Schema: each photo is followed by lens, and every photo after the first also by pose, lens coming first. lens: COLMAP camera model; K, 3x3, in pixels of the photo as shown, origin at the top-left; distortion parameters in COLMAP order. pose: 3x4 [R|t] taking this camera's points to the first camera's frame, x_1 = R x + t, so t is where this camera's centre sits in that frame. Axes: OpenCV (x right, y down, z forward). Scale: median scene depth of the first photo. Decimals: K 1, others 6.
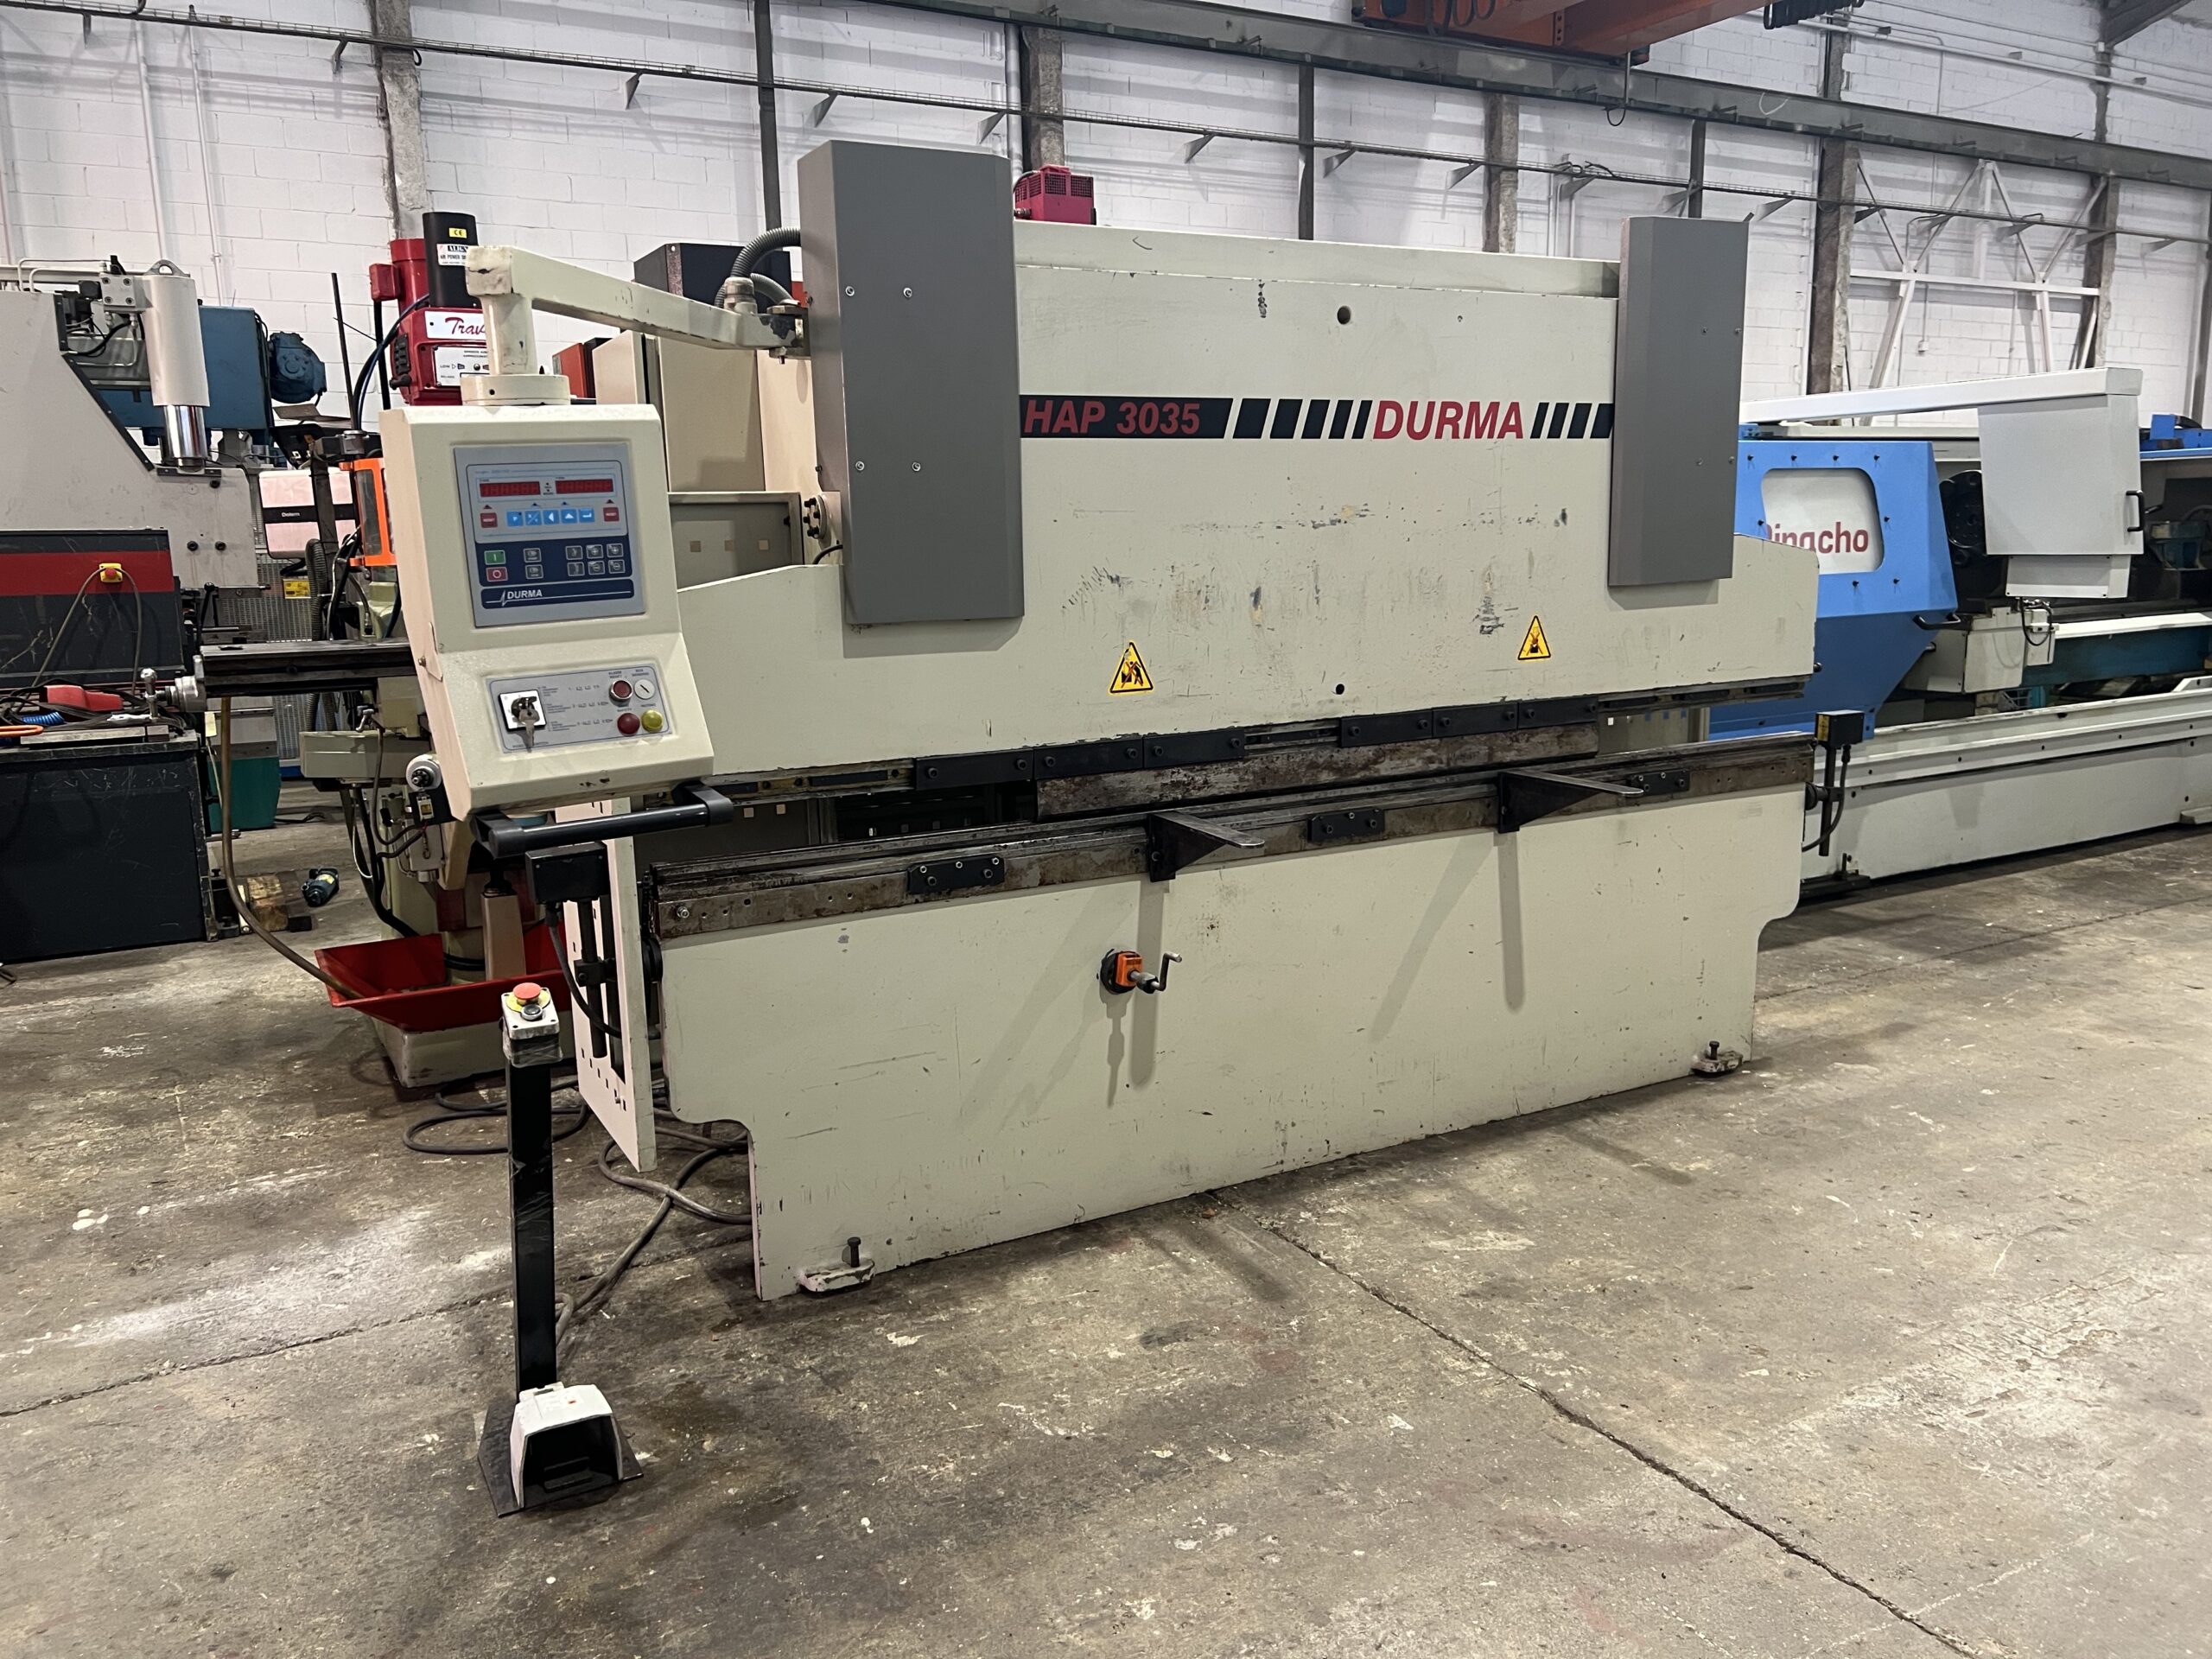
lens RADIAL K [[1627.9, 0, 1099.2], [0, 1627.9, 837.9], [0, 0, 1]] dist [0.063802, -0.066272]
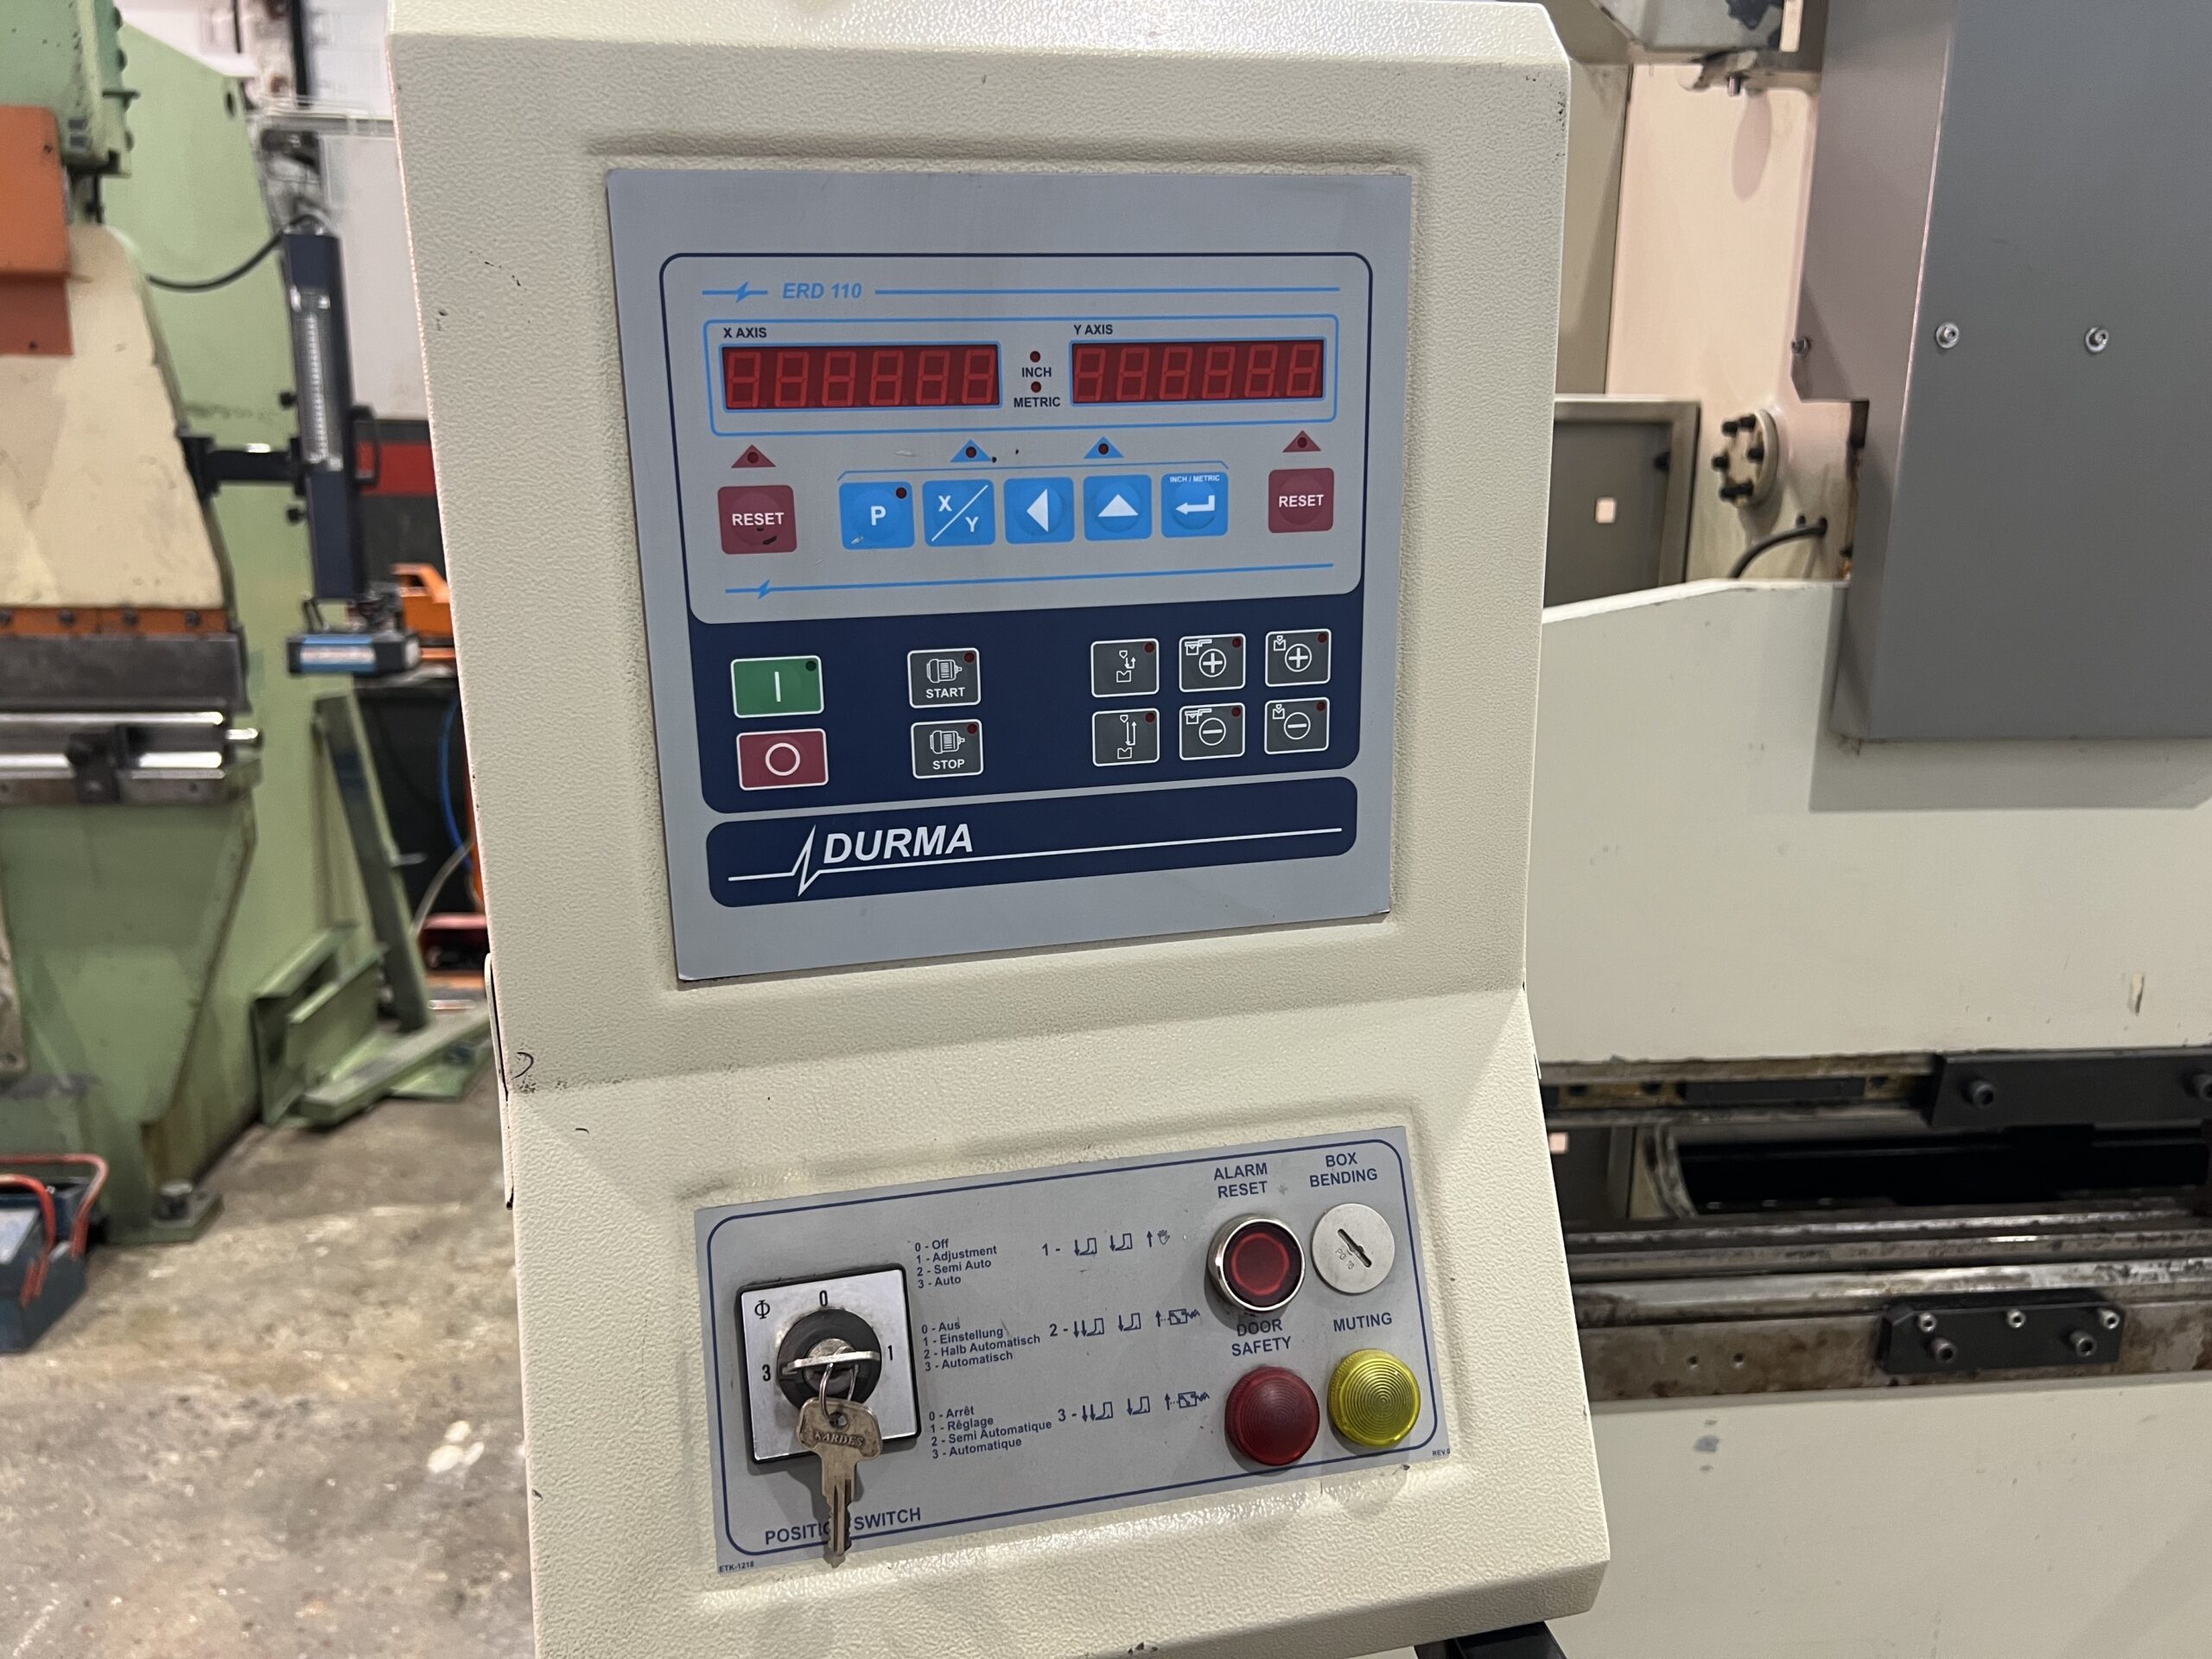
lens RADIAL K [[1648.5, 0, 1126.4], [0, 1648.5, 816.9], [0, 0, 1]] dist [0.057940, -0.069182]
pose [[0.926049, 0.117493, -0.358649, -0.143427], [-0.102427, 0.992881, 0.060795, -0.101673], [0.363239, -0.019564, 0.931491, 0.478871]]
